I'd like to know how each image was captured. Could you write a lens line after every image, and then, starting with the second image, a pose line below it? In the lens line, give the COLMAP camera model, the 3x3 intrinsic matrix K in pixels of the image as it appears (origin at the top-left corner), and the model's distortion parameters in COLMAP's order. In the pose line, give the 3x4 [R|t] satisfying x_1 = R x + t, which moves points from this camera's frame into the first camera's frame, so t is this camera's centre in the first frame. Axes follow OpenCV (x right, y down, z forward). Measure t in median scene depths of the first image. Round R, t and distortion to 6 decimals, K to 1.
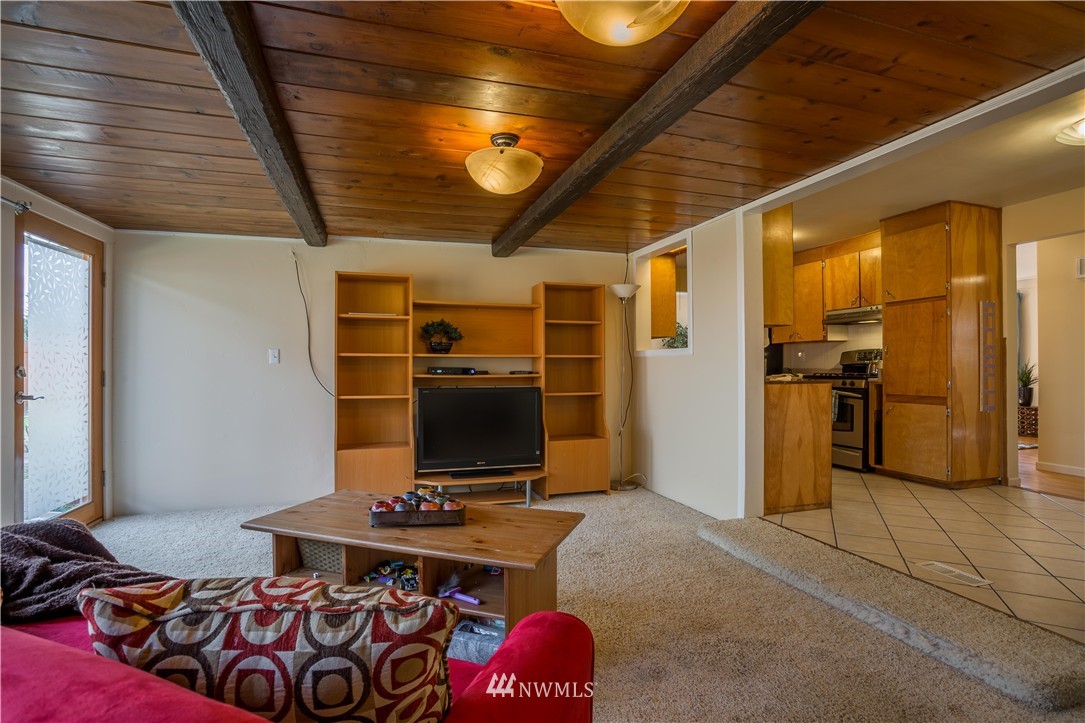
lens RADIAL K [[543.7, 0, 542.6], [0, 543.7, 367.1], [0, 0, 1]] dist [0.001302, 0.000494]
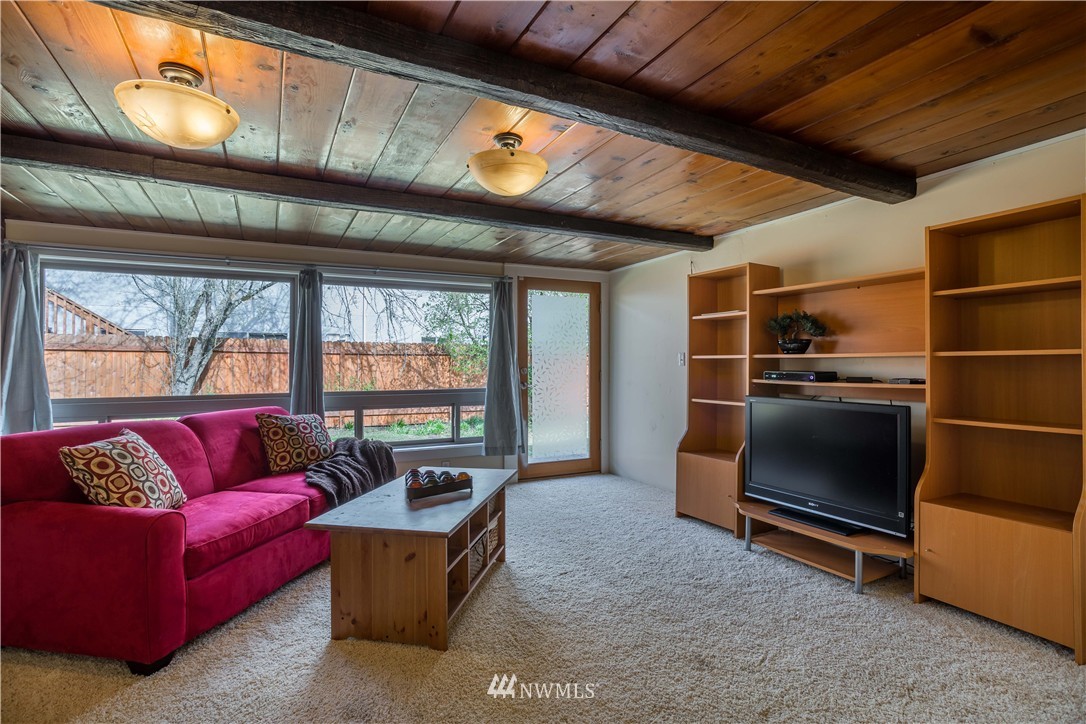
lens RADIAL K [[544.2, 0, 543.1], [0, 544.2, 367.6], [0, 0, 1]] dist [0.001302, 0.000494]
pose [[0.160520, 0.002325, -0.987030, 0.424600], [0.000647, 0.999997, 0.002461, -0.005665], [0.987032, -0.001034, 0.160518, 0.423243]]
